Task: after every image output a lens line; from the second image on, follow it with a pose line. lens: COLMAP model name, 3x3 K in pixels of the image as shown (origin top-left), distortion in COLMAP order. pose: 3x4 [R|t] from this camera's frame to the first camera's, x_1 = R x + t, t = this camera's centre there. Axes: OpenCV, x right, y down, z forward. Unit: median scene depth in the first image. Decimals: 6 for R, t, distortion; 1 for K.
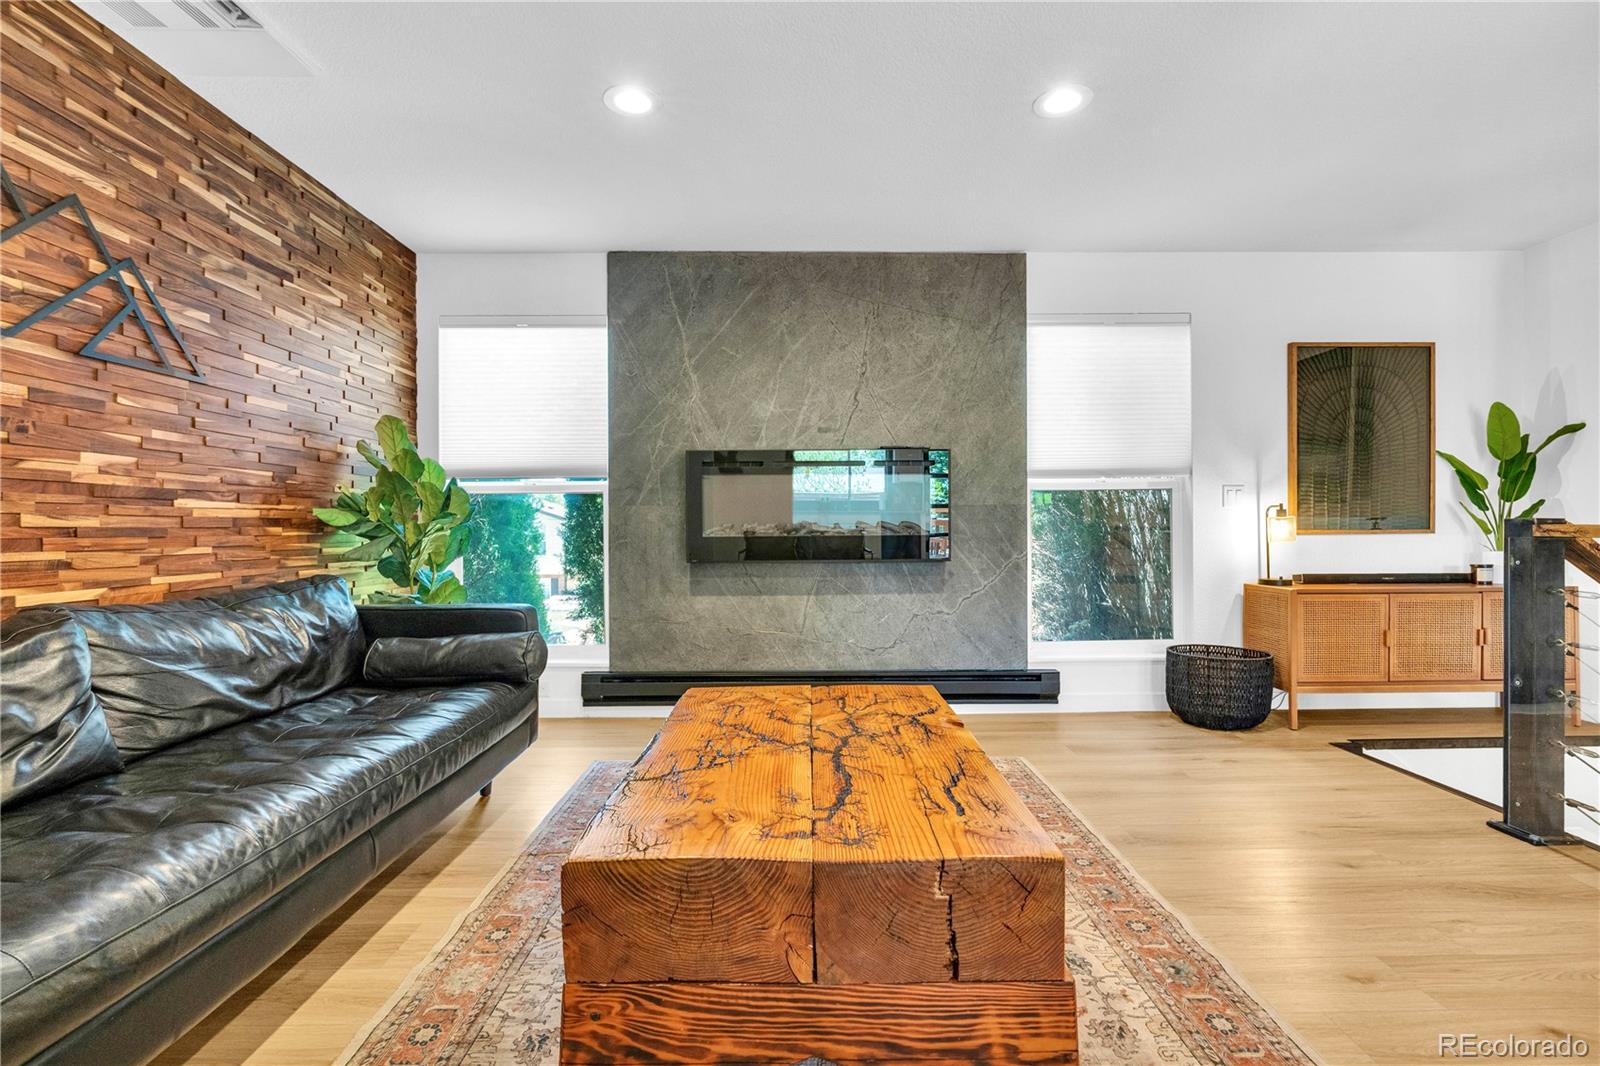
lens RADIAL K [[732.8, 0, 800.0], [0, 732.8, 533.0], [0, 0, 1]] dist [-0.002147, 0.000230]
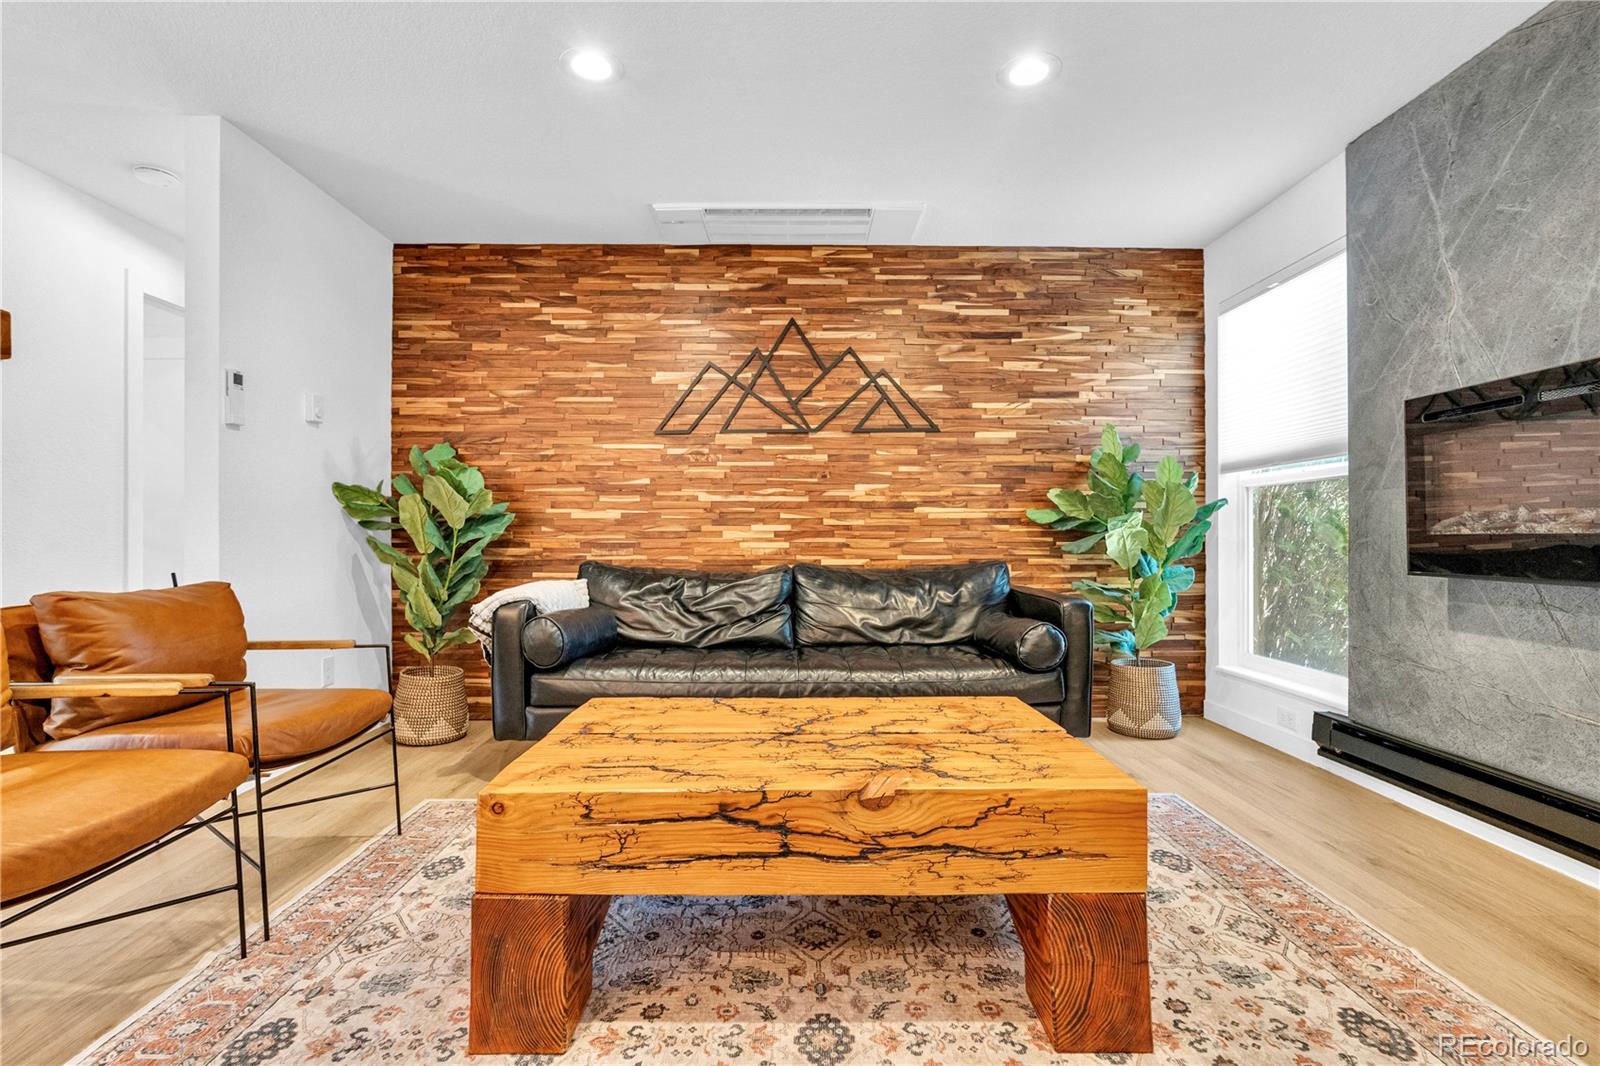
lens RADIAL K [[732.8, 0, 800.0], [0, 732.8, 533.0], [0, 0, 1]] dist [-0.002147, 0.000230]
pose [[0.021497, -0.000486, -0.999769, 0.659775], [-0.005510, 0.999985, -0.000605, 0.010443], [0.999754, 0.005522, 0.021494, 0.628061]]
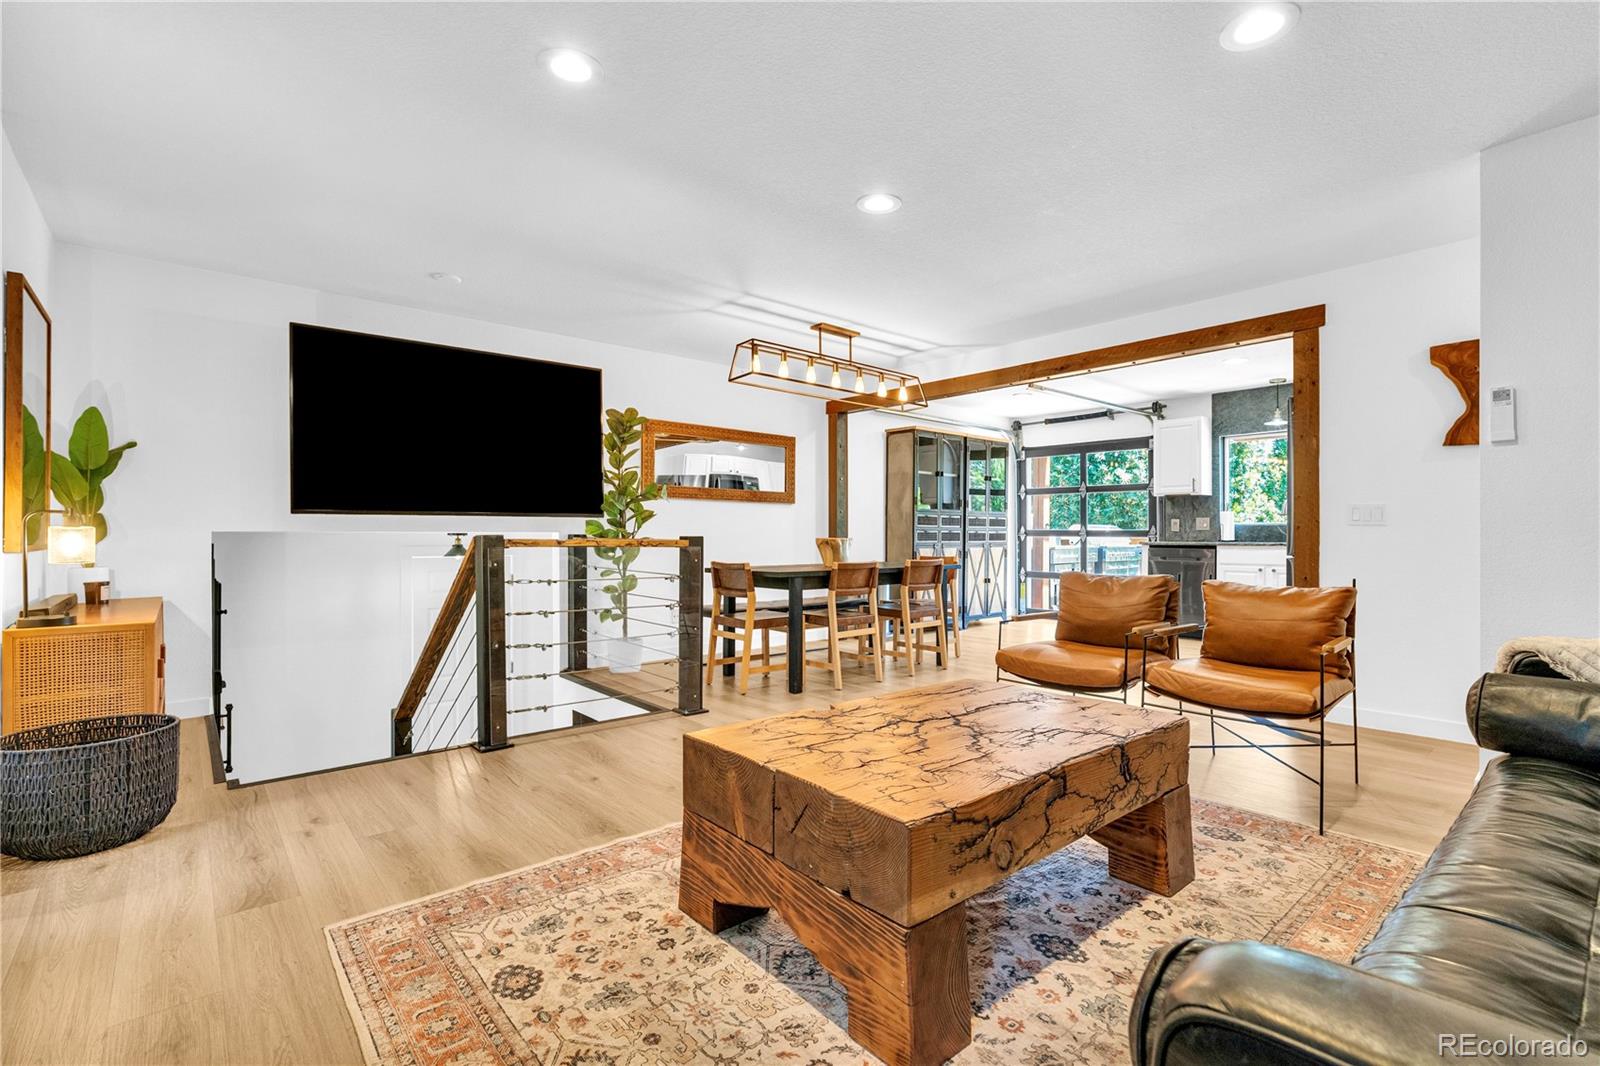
lens RADIAL K [[732.8, 0, 800.0], [0, 732.8, 533.0], [0, 0, 1]] dist [-0.002147, 0.000230]
pose [[-0.654199, 0.005872, 0.756300, -0.468876], [0.003032, 0.999982, -0.005140, -0.012880], [-0.756317, -0.001069, -0.654205, 1.269242]]
